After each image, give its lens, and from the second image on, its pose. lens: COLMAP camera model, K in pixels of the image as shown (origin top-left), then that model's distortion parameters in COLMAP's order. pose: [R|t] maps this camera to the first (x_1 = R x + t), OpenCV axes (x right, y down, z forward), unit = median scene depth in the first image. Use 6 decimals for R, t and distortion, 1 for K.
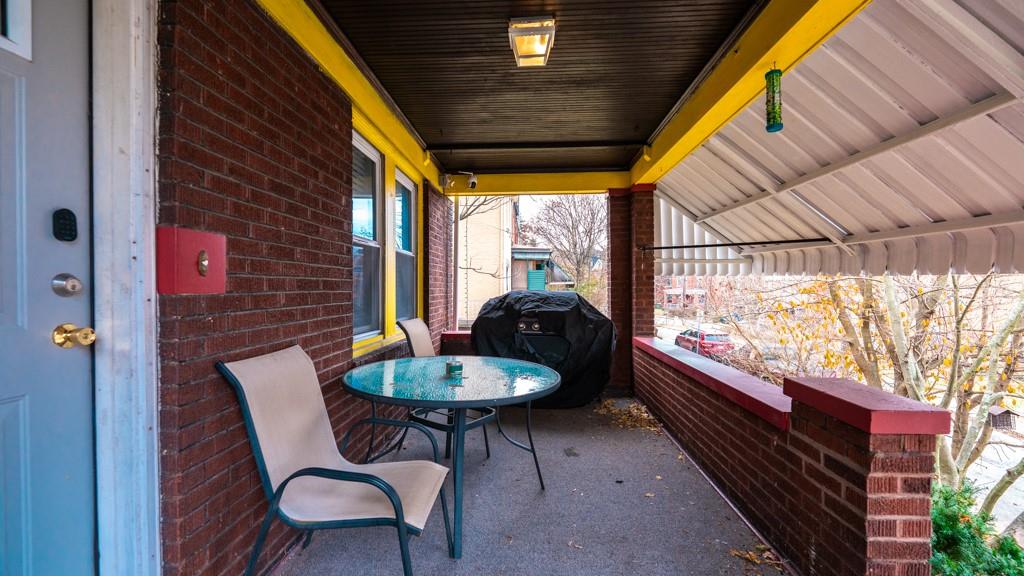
lens RADIAL K [[411.1, 0, 509.5], [0, 411.1, 287.1], [0, 0, 1]] dist [-0.012832, 0.000112]
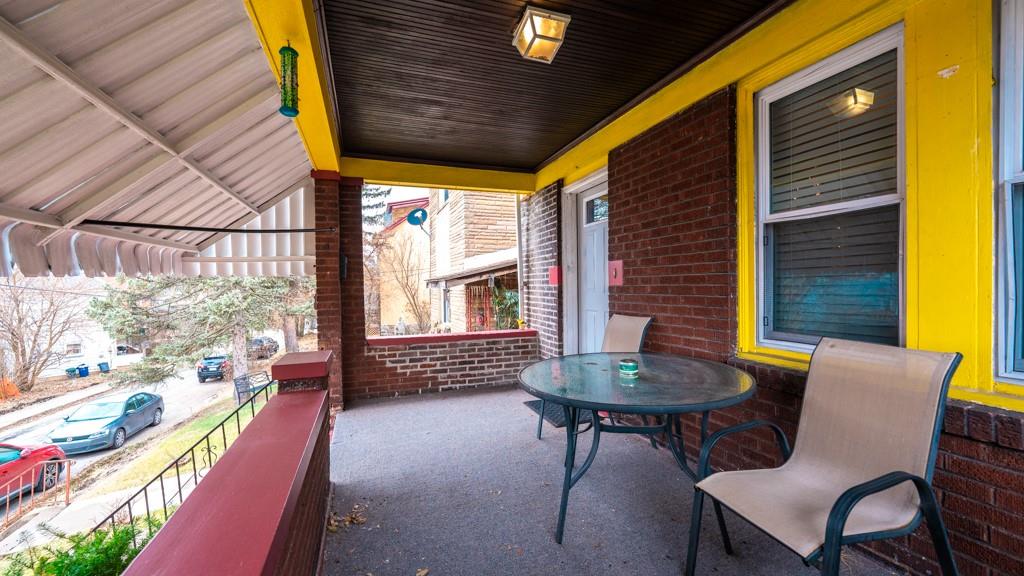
lens RADIAL K [[411.1, 0, 511.9], [0, 411.1, 289.3], [0, 0, 1]] dist [-0.012832, 0.000112]
pose [[-0.921625, 0.020767, -0.387524, 0.681166], [0.017646, 0.999777, 0.011610, 0.000874], [0.387679, 0.003862, -0.921786, 2.516303]]
